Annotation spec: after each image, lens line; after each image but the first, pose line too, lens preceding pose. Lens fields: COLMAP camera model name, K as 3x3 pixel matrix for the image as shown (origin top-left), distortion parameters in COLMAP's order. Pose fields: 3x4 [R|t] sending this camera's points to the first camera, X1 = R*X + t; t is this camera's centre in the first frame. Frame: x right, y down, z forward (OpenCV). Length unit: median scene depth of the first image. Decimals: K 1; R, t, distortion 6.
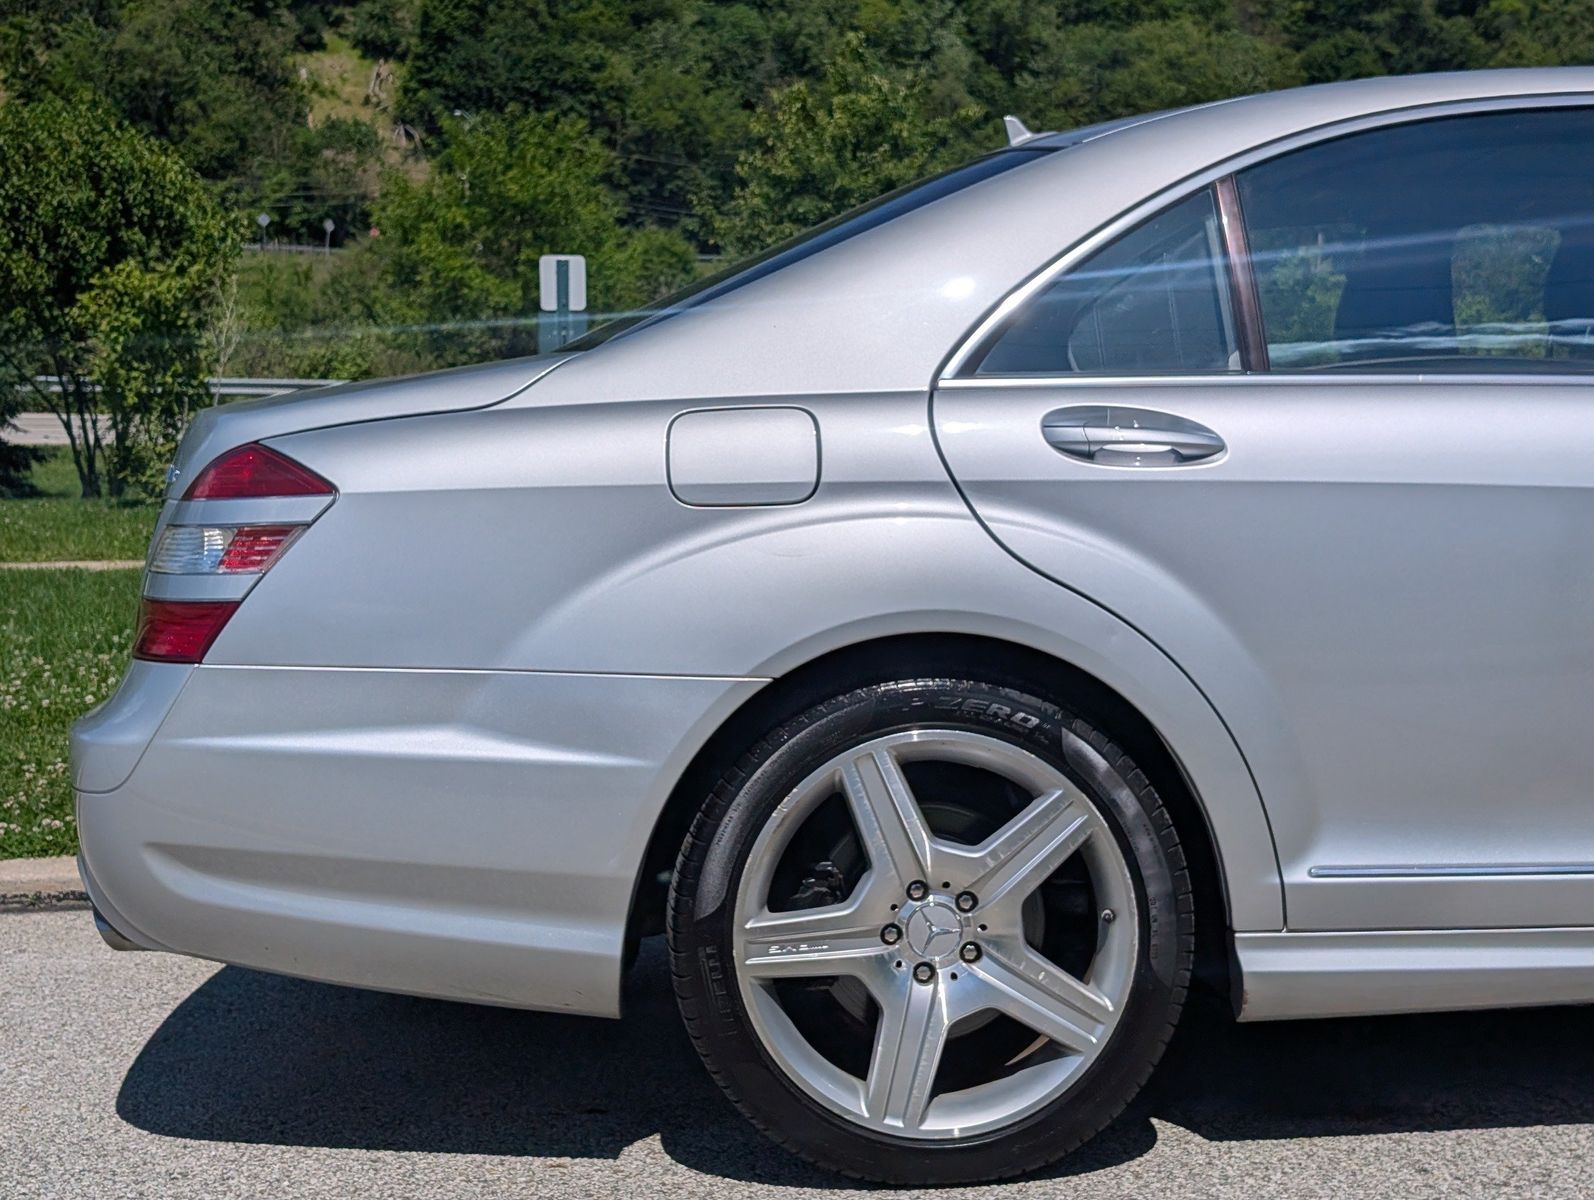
lens RADIAL K [[2509.2, 0, 795.9], [0, 2509.2, 566.3], [0, 0, 1]] dist [0.228755, -1.024343]
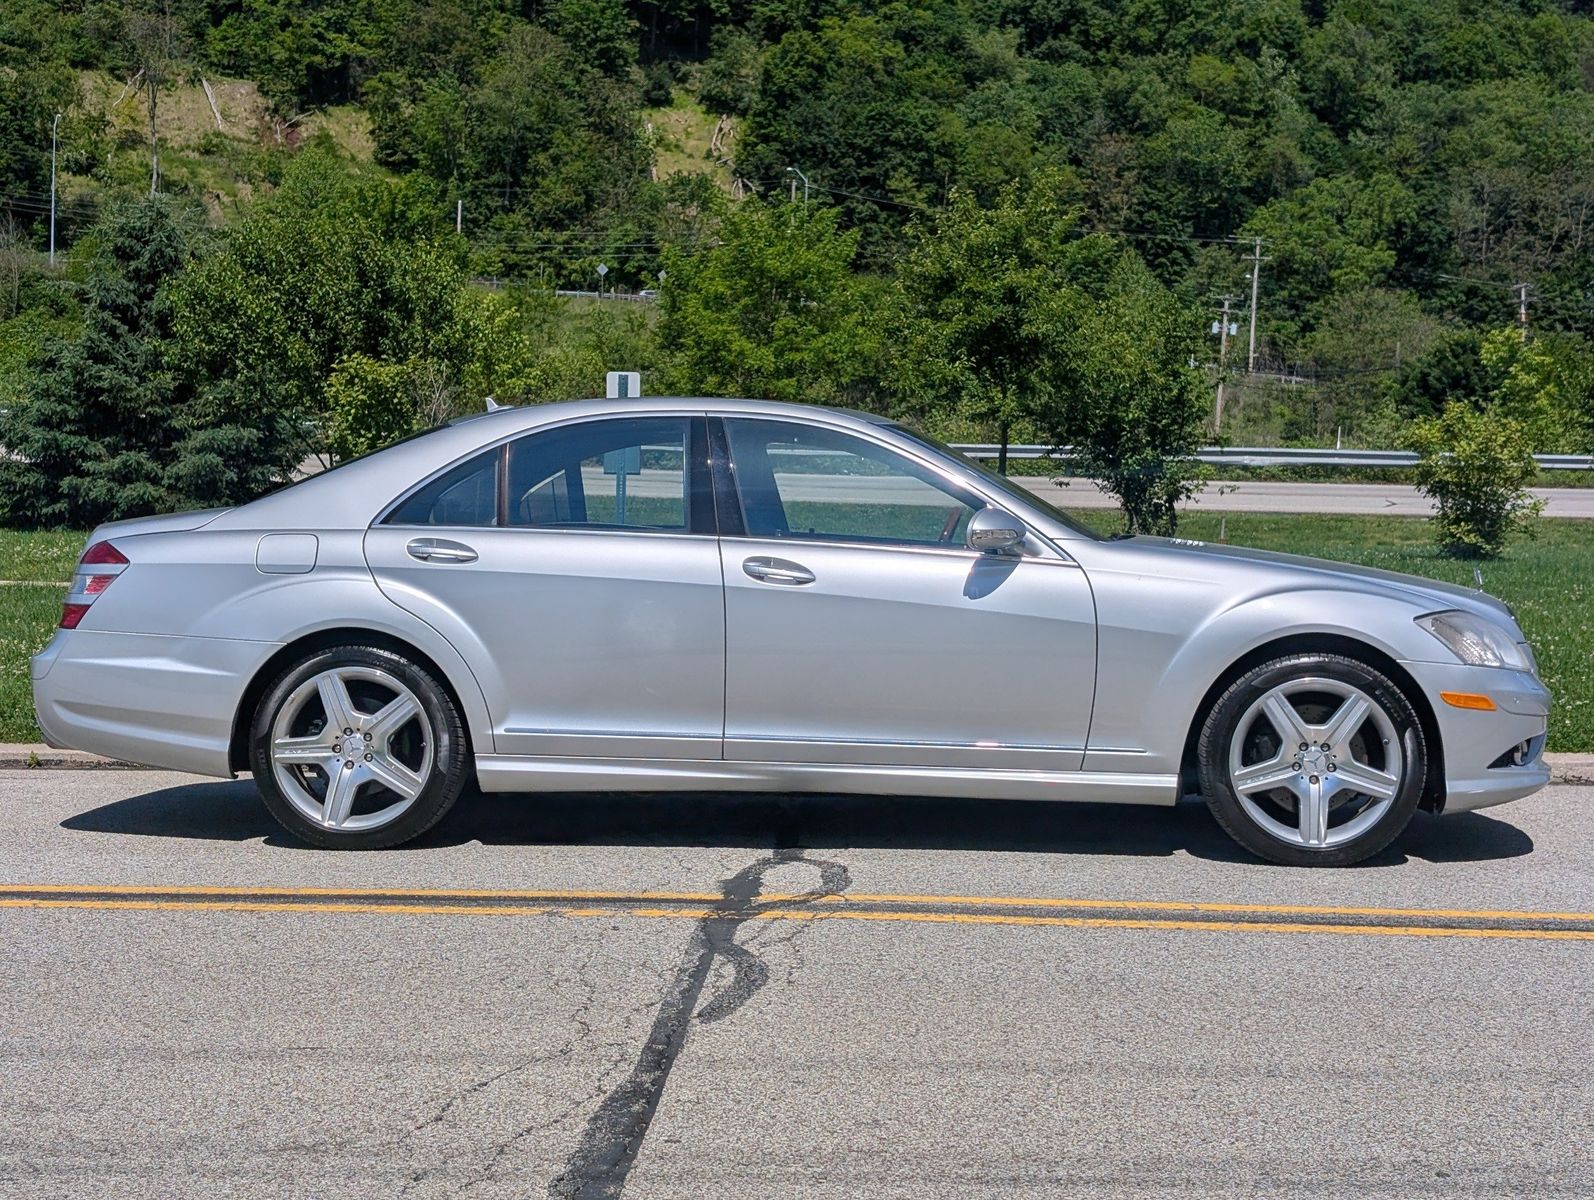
lens RADIAL K [[2482.3, 0, 797.0], [0, 2482.3, 600.0], [0, 0, 1]] dist [0.237830, -1.030200]
pose [[0.990638, 0.035835, -0.131730, 0.064656], [-0.036310, 0.999340, -0.001200, -0.001087], [0.131600, 0.005972, 0.991285, -0.110819]]
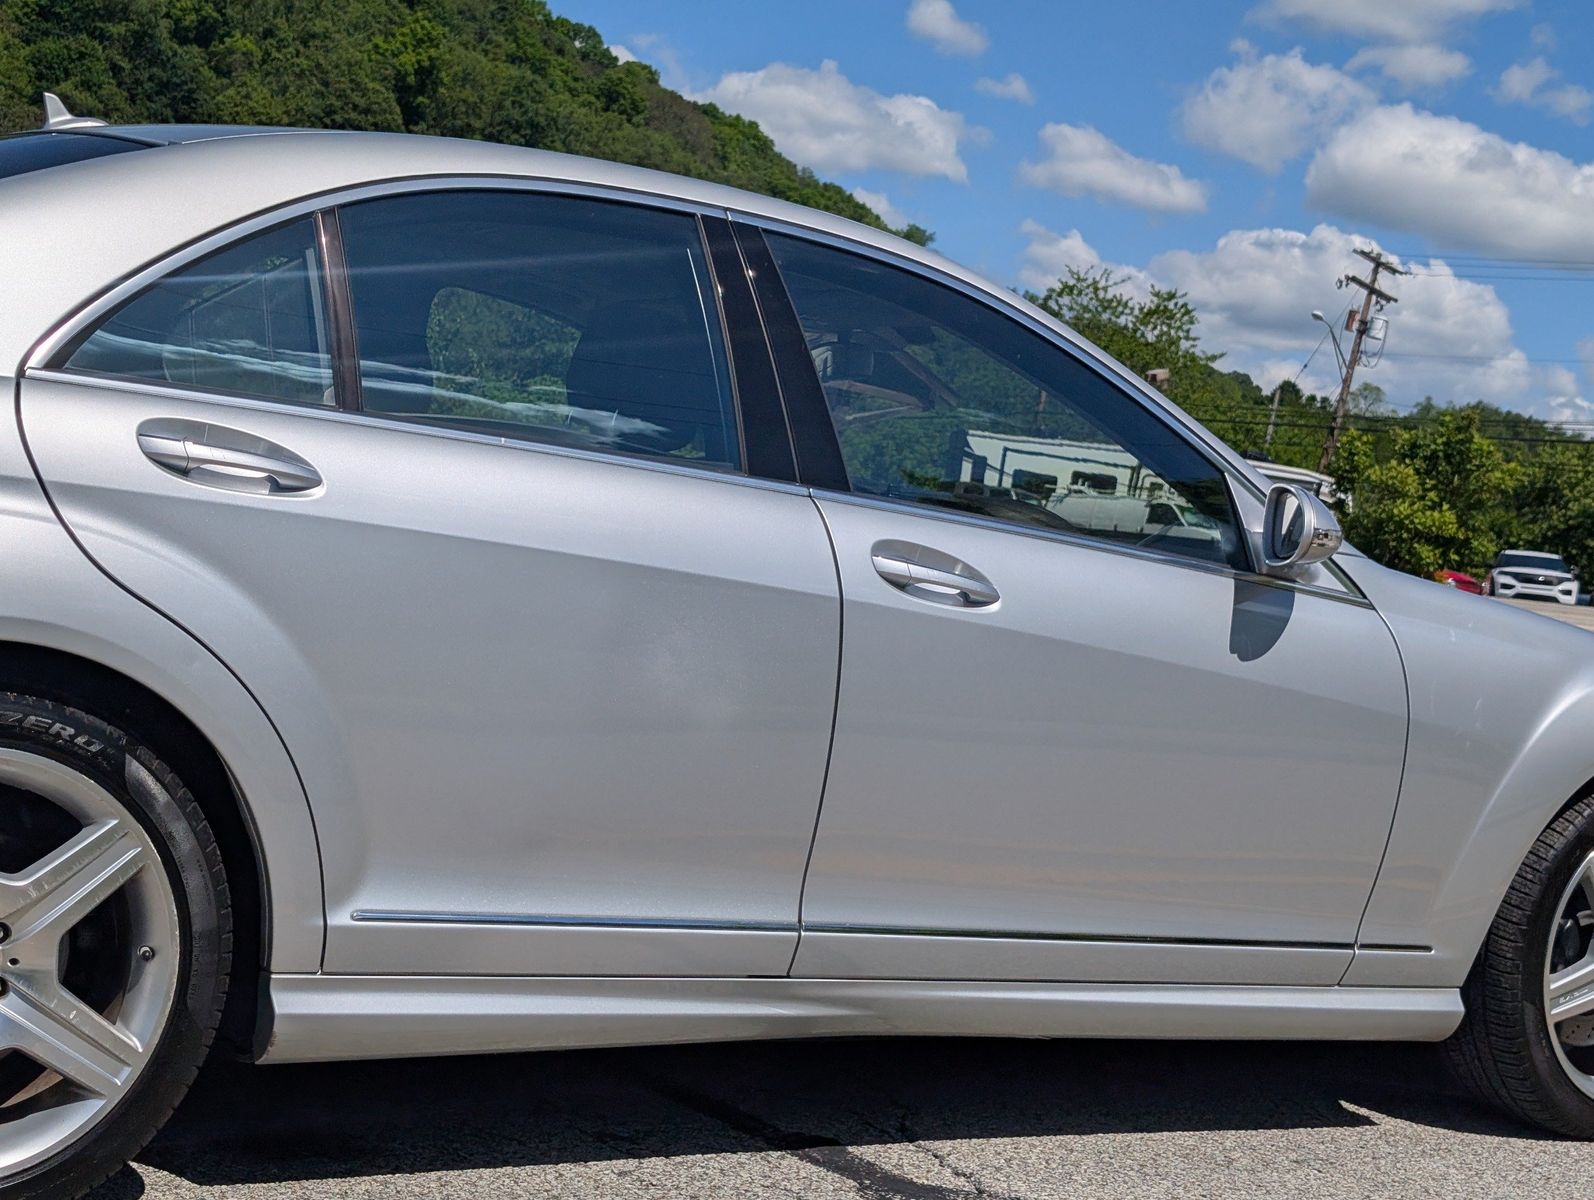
lens RADIAL K [[2509.2, 0, 795.9], [0, 2509.2, 566.3], [0, 0, 1]] dist [0.228755, -1.024343]
pose [[0.859052, 0.114121, 0.499005, -0.013009], [-0.110151, 0.993207, -0.037514, 0.000172], [-0.499896, -0.022739, 0.865787, 0.004024]]
